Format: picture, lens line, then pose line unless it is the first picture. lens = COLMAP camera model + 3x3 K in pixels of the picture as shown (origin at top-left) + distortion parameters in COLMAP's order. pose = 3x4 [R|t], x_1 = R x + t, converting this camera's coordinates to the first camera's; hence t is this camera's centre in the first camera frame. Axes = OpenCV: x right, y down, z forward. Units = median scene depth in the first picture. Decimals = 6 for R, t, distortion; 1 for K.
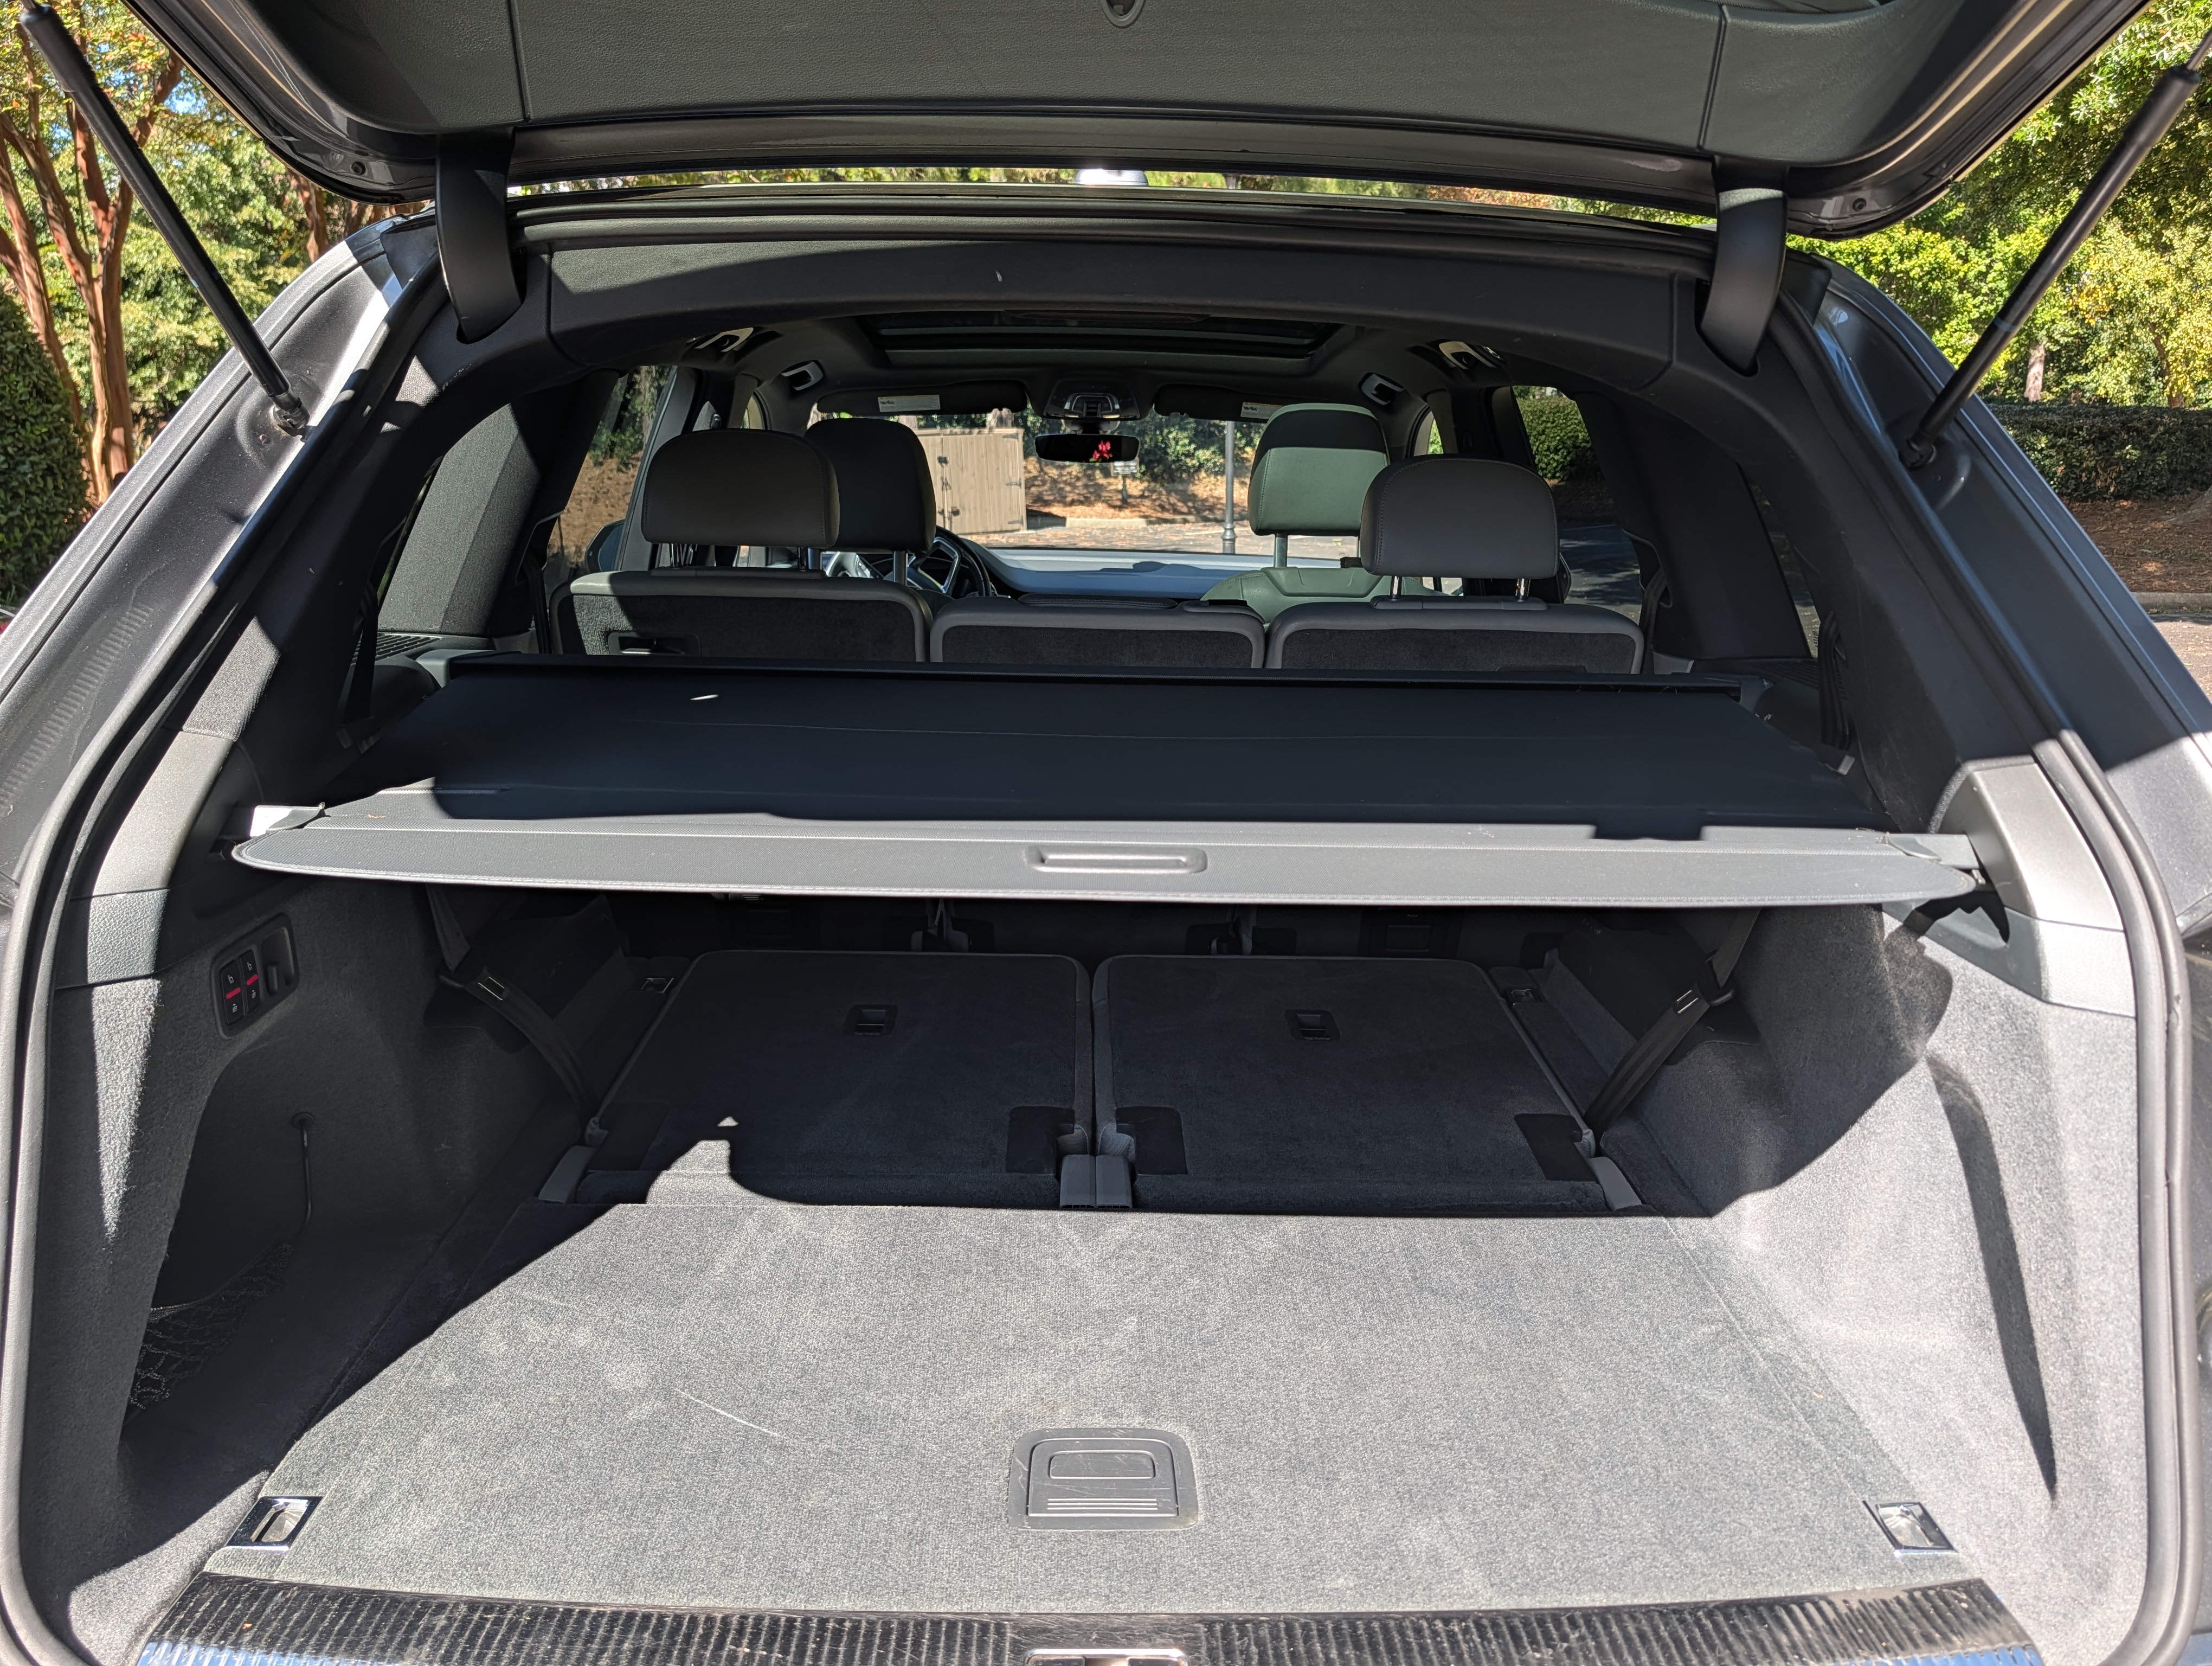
lens RADIAL K [[1572.1, 0, 1098.8], [0, 1572.1, 827.8], [0, 0, 1]] dist [0.022986, -0.003342]
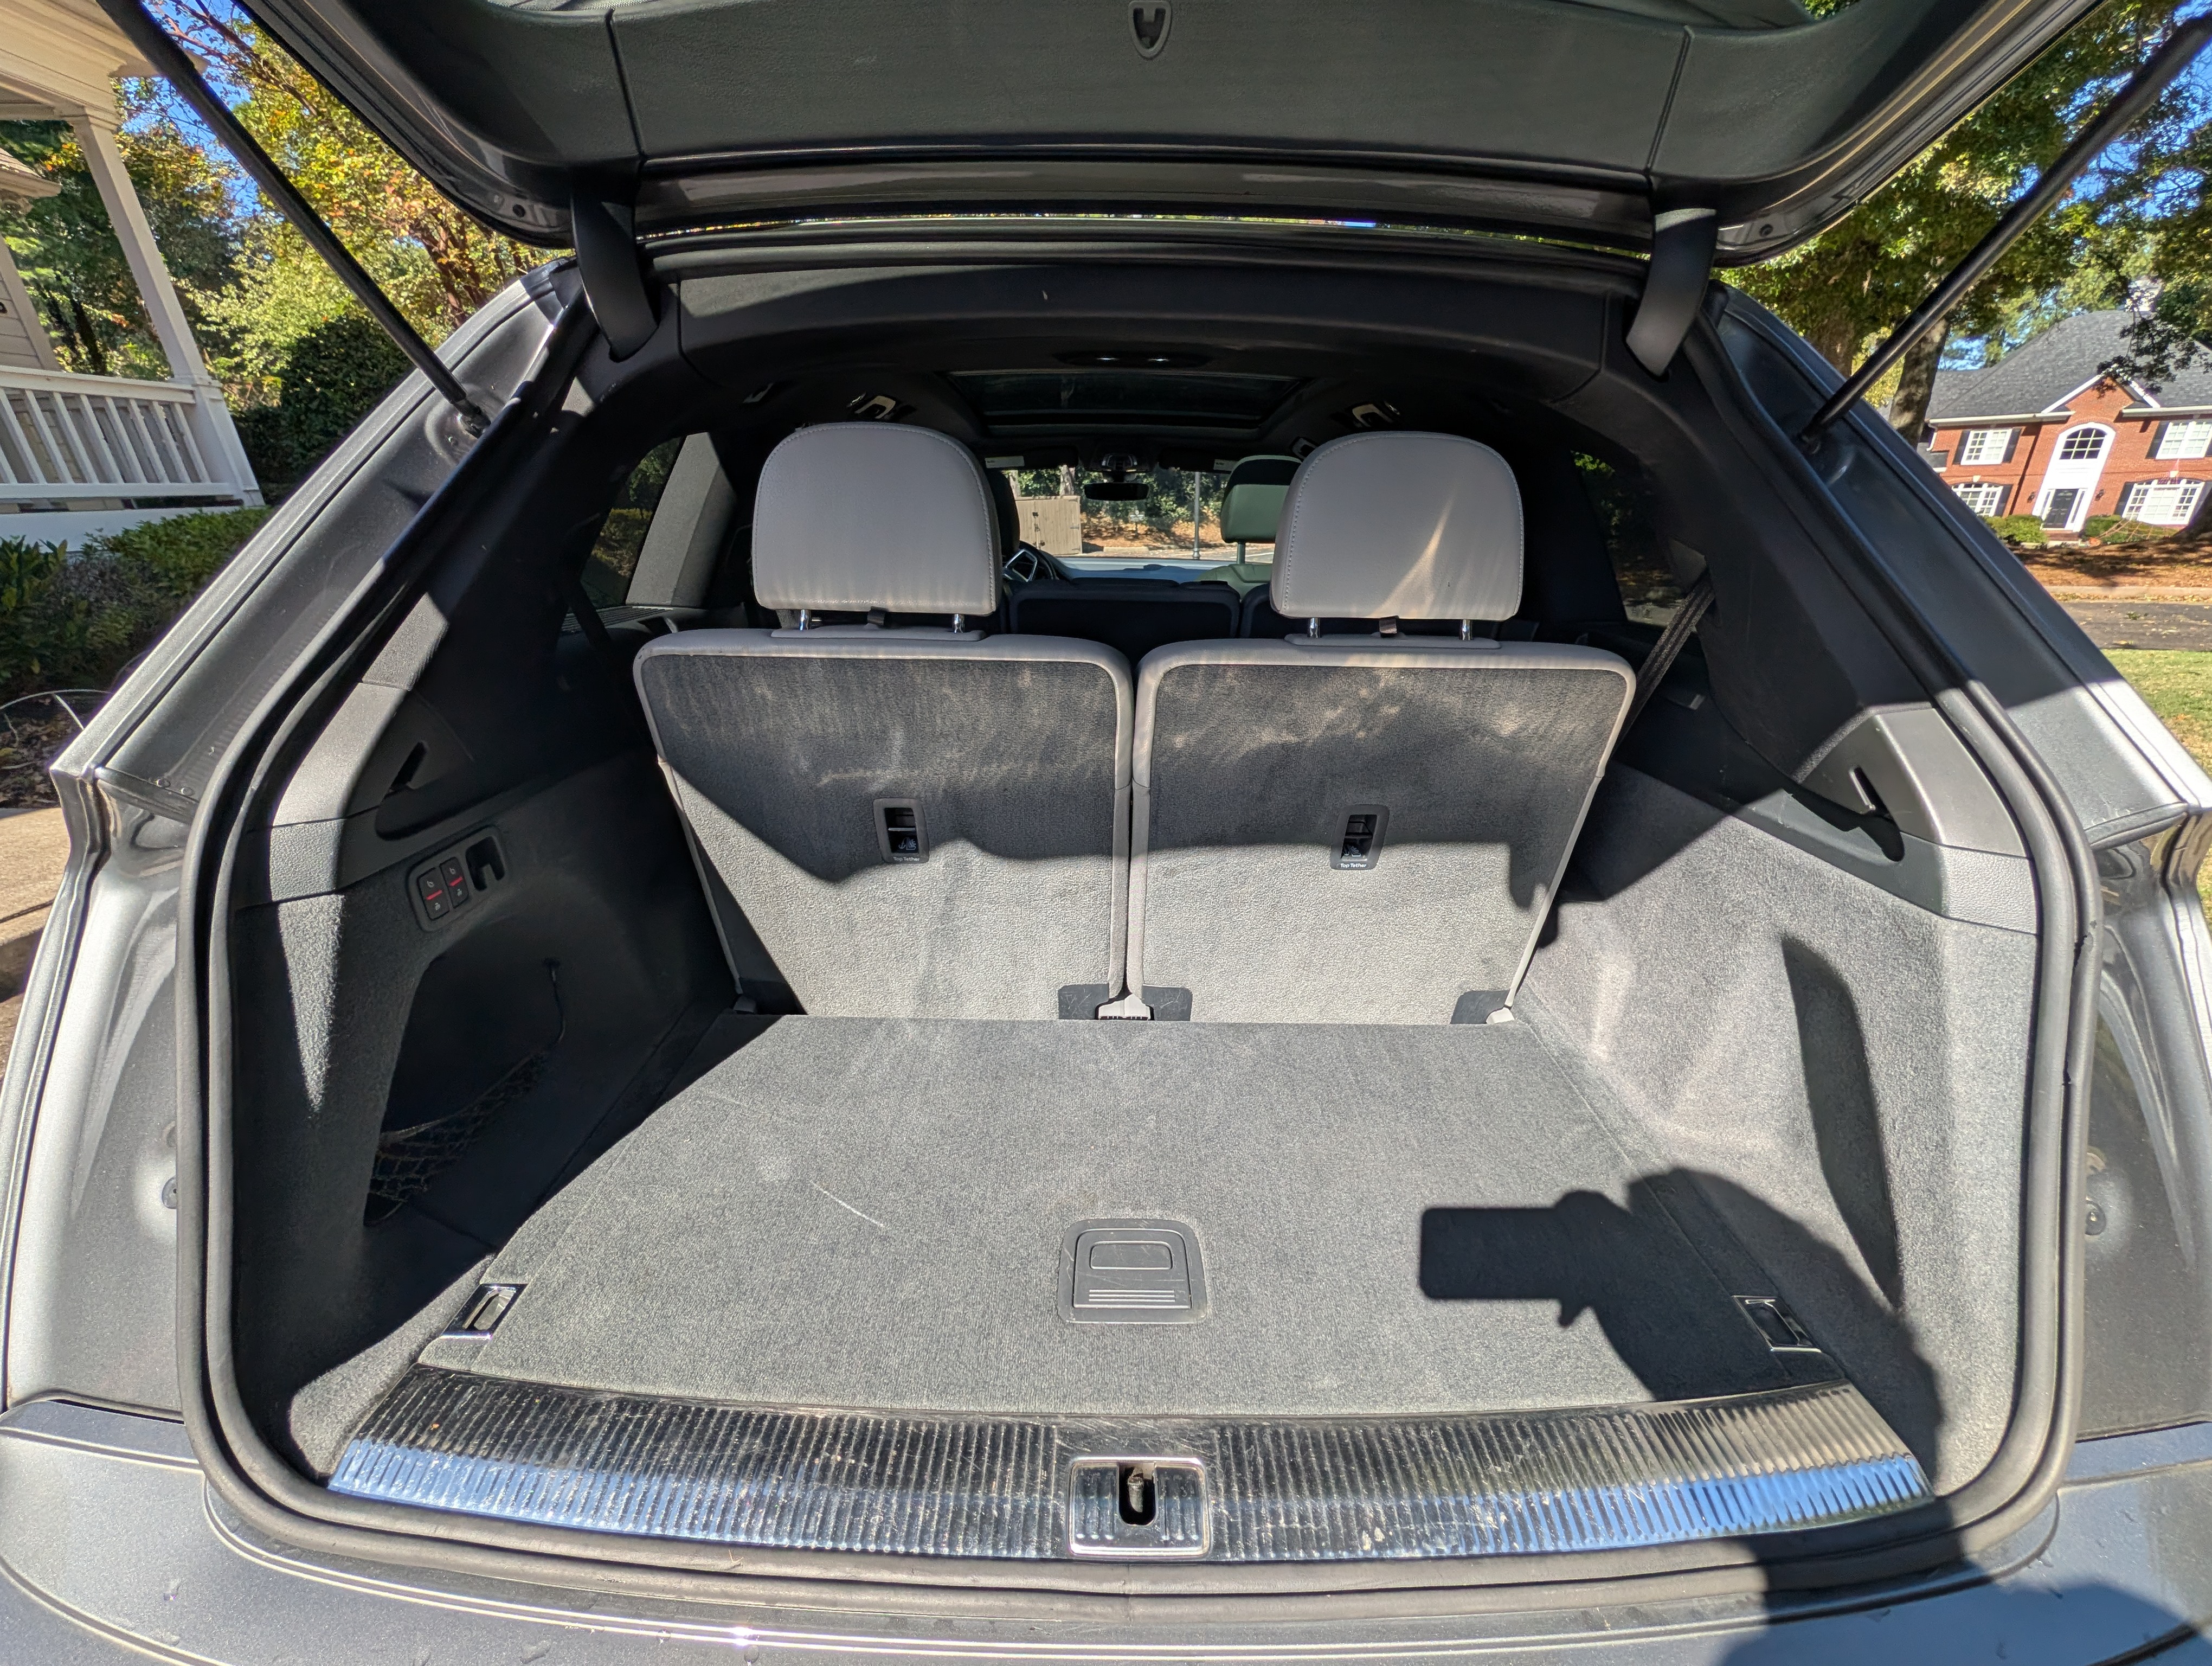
lens RADIAL K [[846.2, 0, 1110.9], [0, 846.2, 822.9], [0, 0, 1]] dist [0.002776, 0.000152]
pose [[0.999925, -0.000319, -0.012224, -0.005926], [0.001779, 0.992814, 0.119658, -0.031262], [0.012098, -0.119671, 0.992740, 0.349964]]
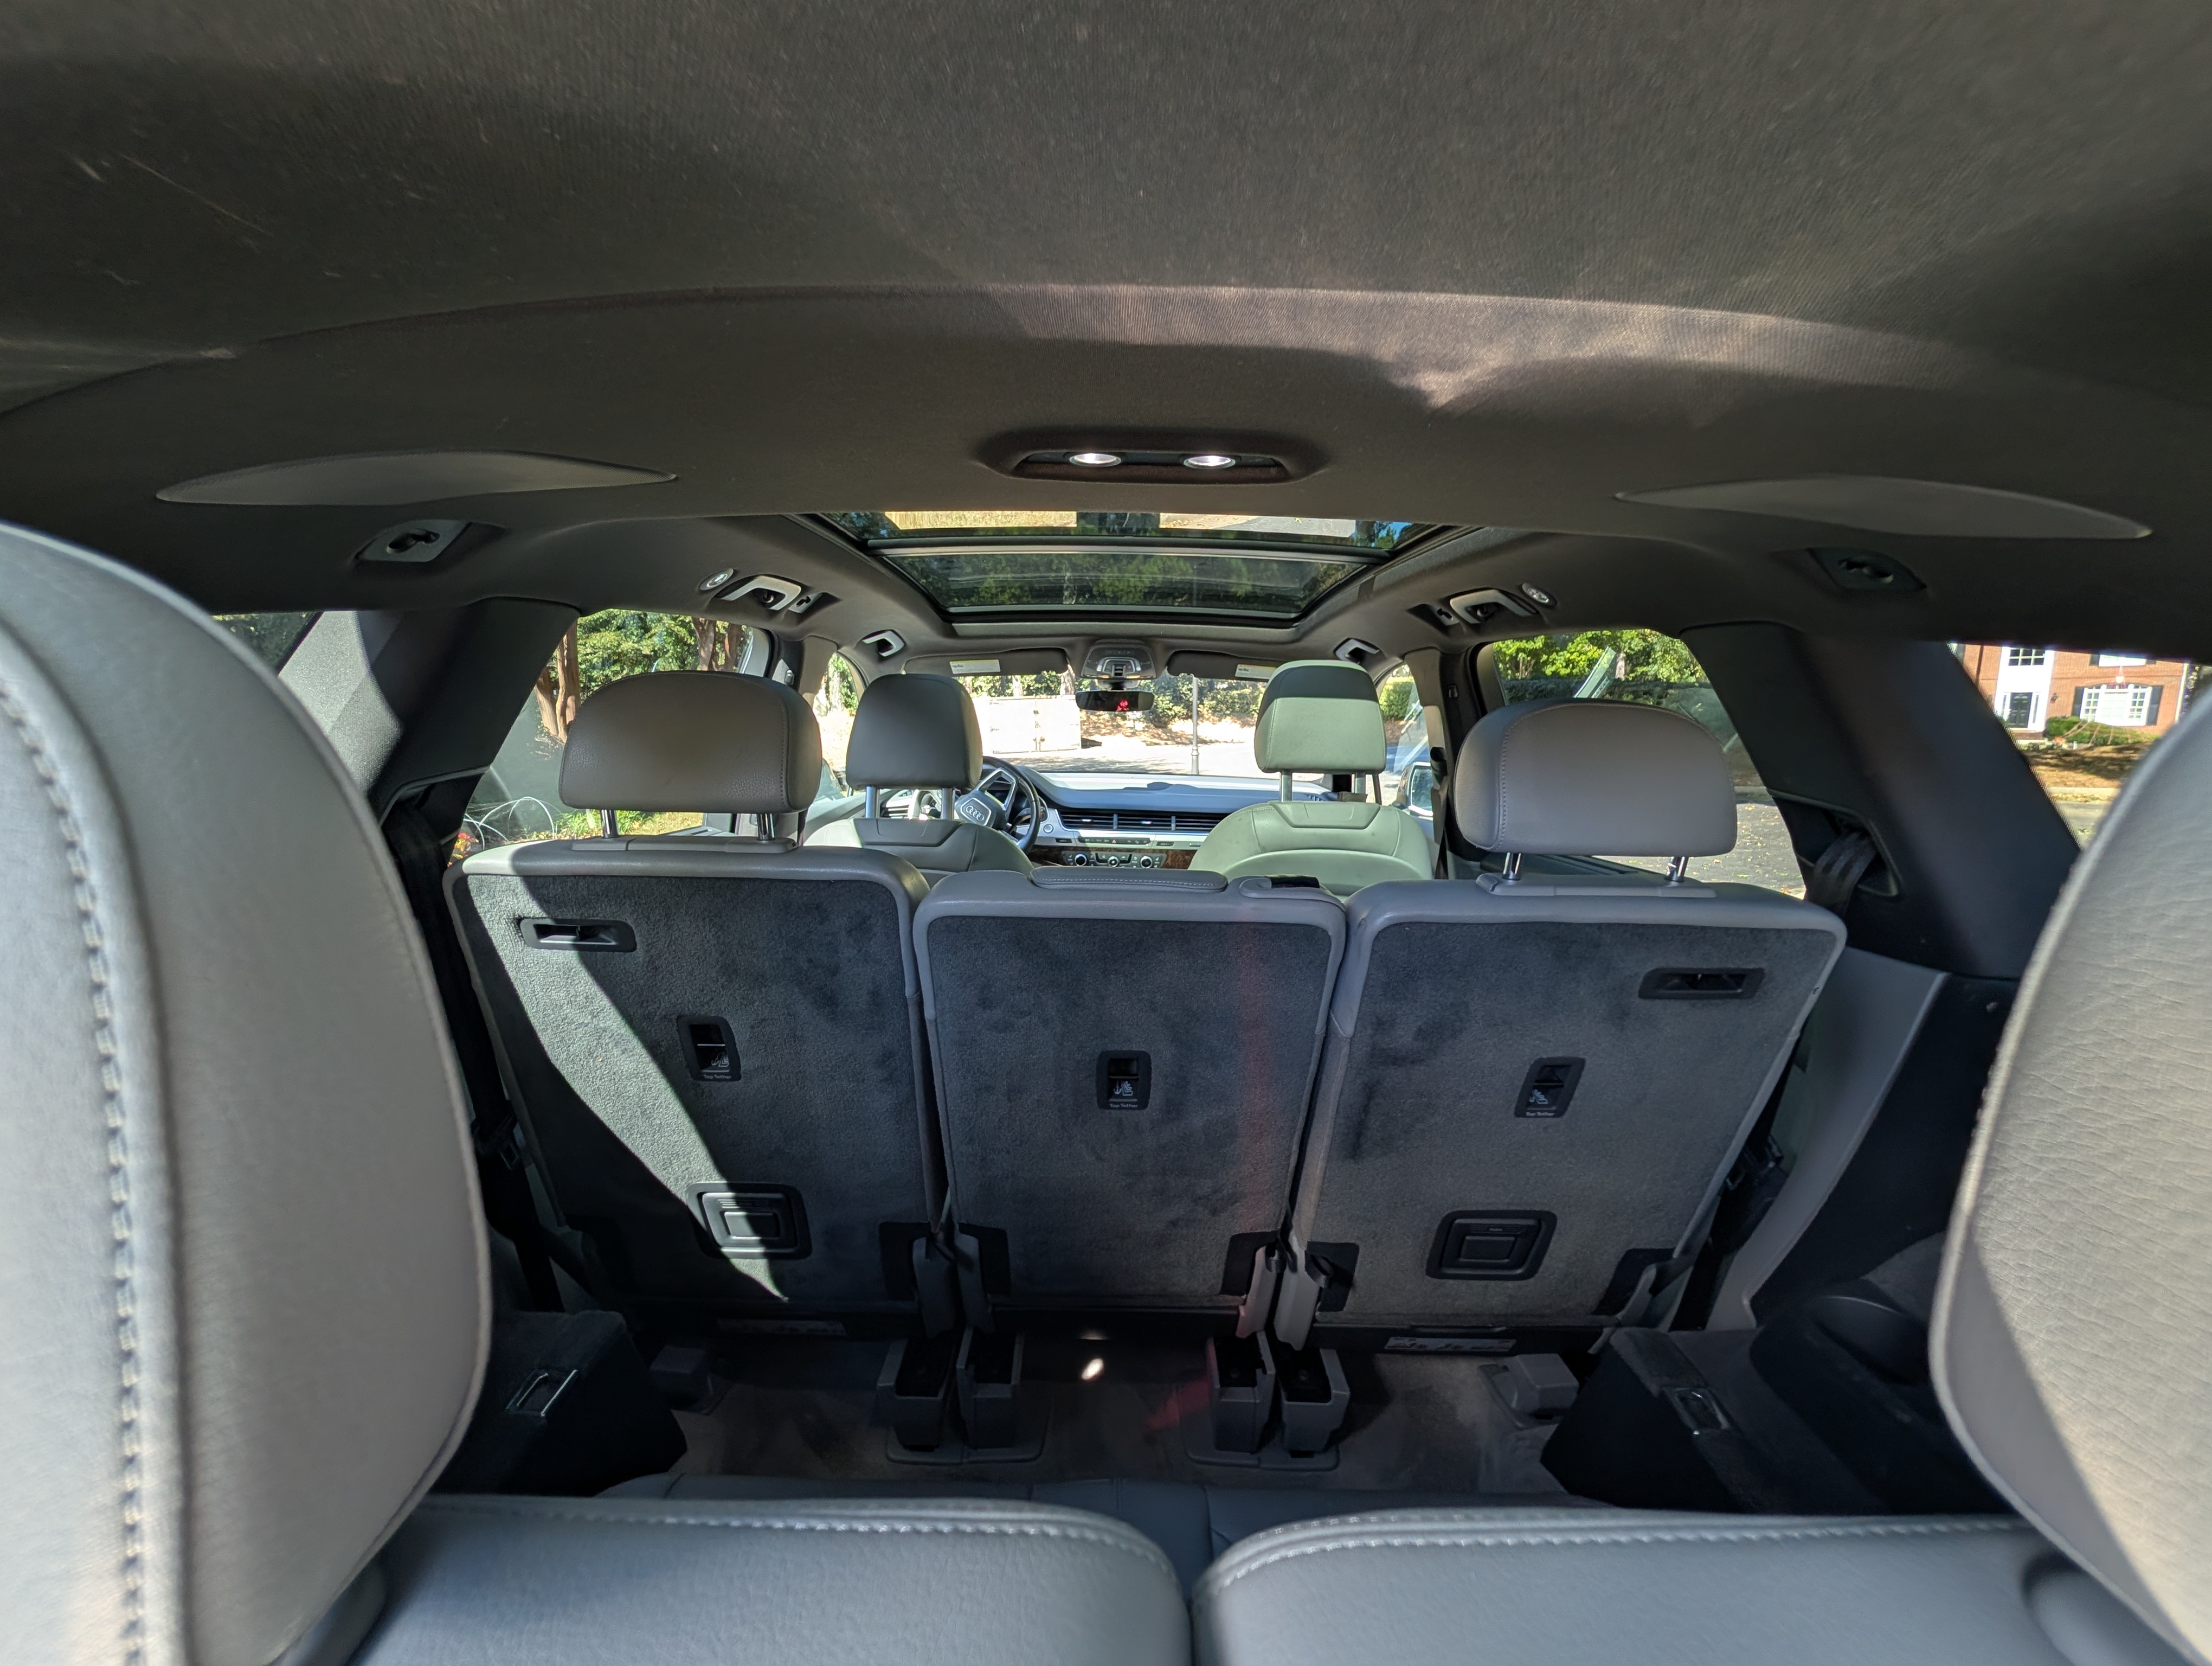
lens RADIAL K [[846.2, 0, 1110.9], [0, 846.2, 822.9], [0, 0, 1]] dist [0.002776, 0.000152]
pose [[0.999953, -0.000443, -0.009639, -0.012412], [-0.000507, 0.995148, -0.098390, -0.233621], [0.009636, 0.098391, 0.995101, 1.020134]]
